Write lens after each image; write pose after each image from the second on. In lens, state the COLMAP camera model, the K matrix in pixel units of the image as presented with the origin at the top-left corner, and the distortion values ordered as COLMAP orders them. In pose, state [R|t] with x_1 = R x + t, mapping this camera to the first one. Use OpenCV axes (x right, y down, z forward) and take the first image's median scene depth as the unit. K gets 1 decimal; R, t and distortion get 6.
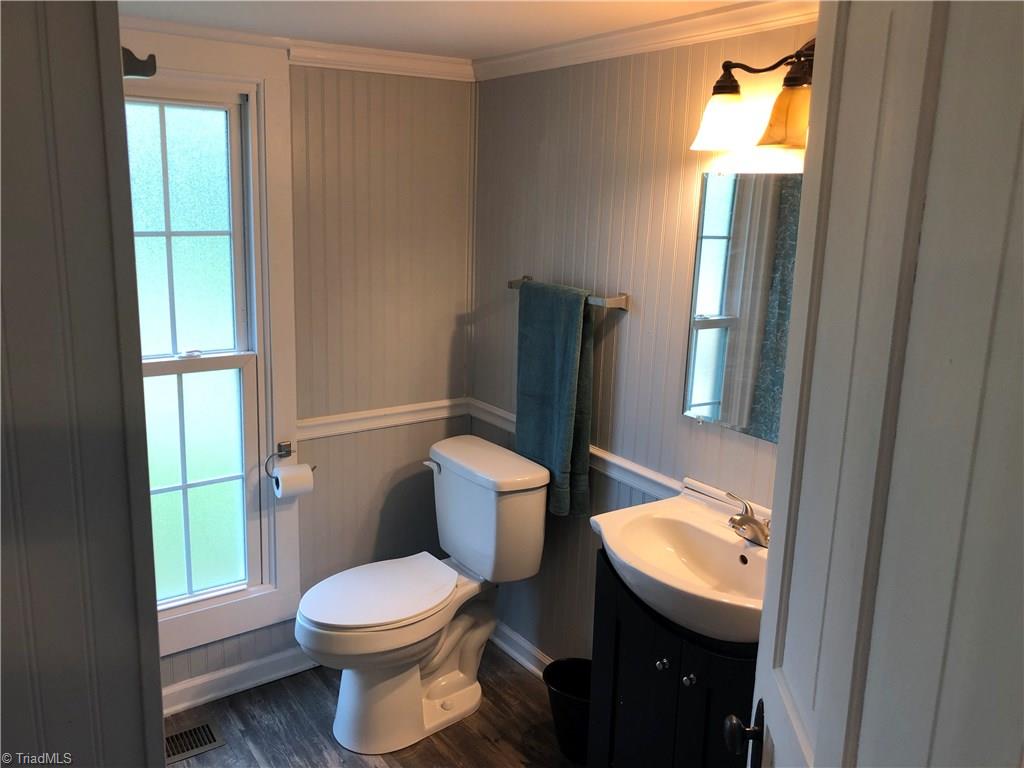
lens RADIAL K [[854.8, 0, 506.7], [0, 854.8, 378.2], [0, 0, 1]] dist [0.005800, -0.020461]
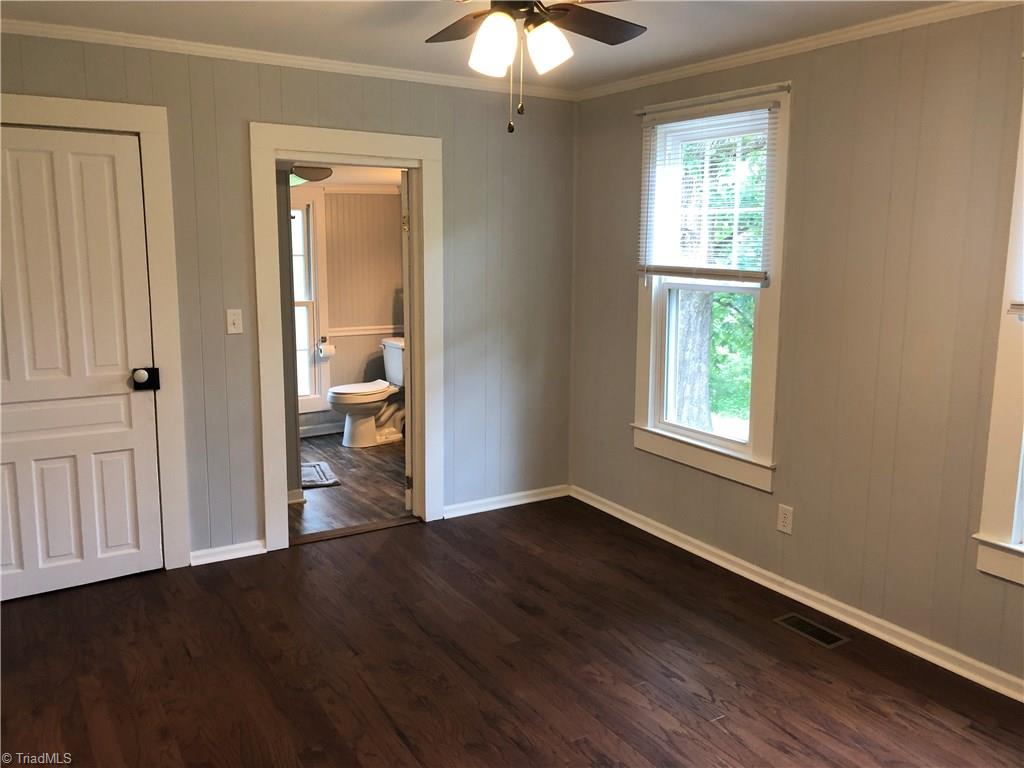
lens RADIAL K [[854.8, 0, 506.7], [0, 854.8, 378.2], [0, 0, 1]] dist [0.005800, -0.020461]
pose [[0.998512, -0.016391, -0.052018, 0.417616], [0.014154, 0.998971, -0.043086, 0.317120], [0.052671, 0.042286, 0.997716, -1.520176]]
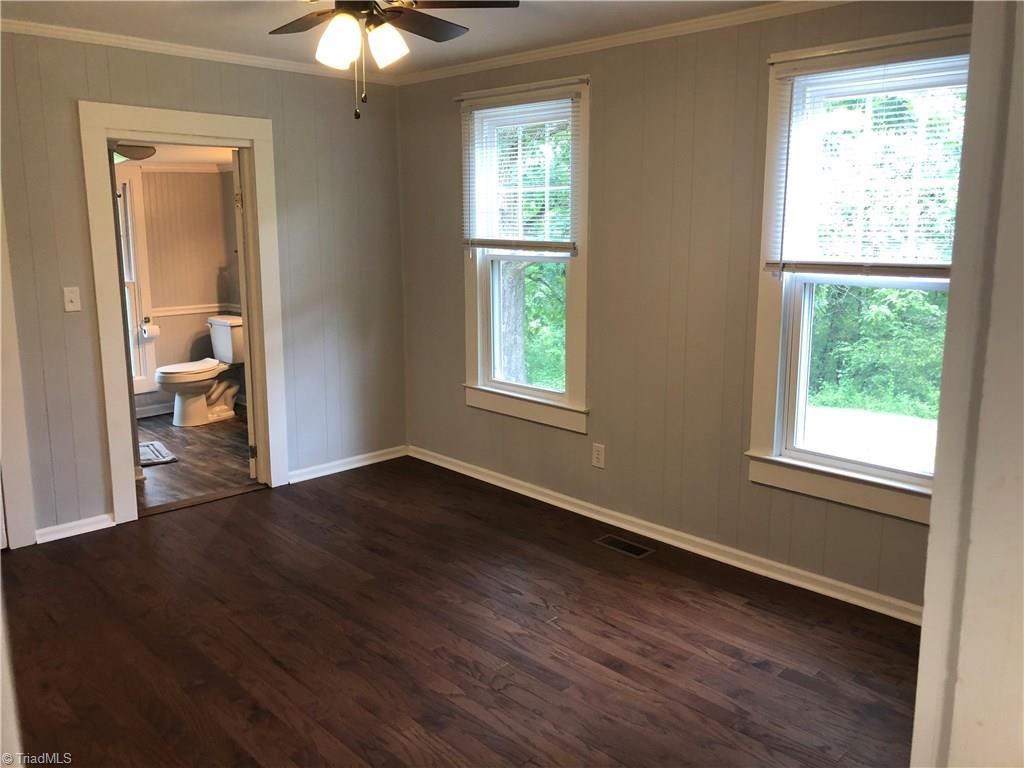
lens RADIAL K [[854.8, 0, 506.7], [0, 854.8, 378.2], [0, 0, 1]] dist [0.005800, -0.020461]
pose [[0.985159, -0.061705, 0.160168, 0.373190], [0.064384, 0.997858, -0.011582, 0.353038], [-0.159110, 0.021722, 0.987022, -1.664997]]
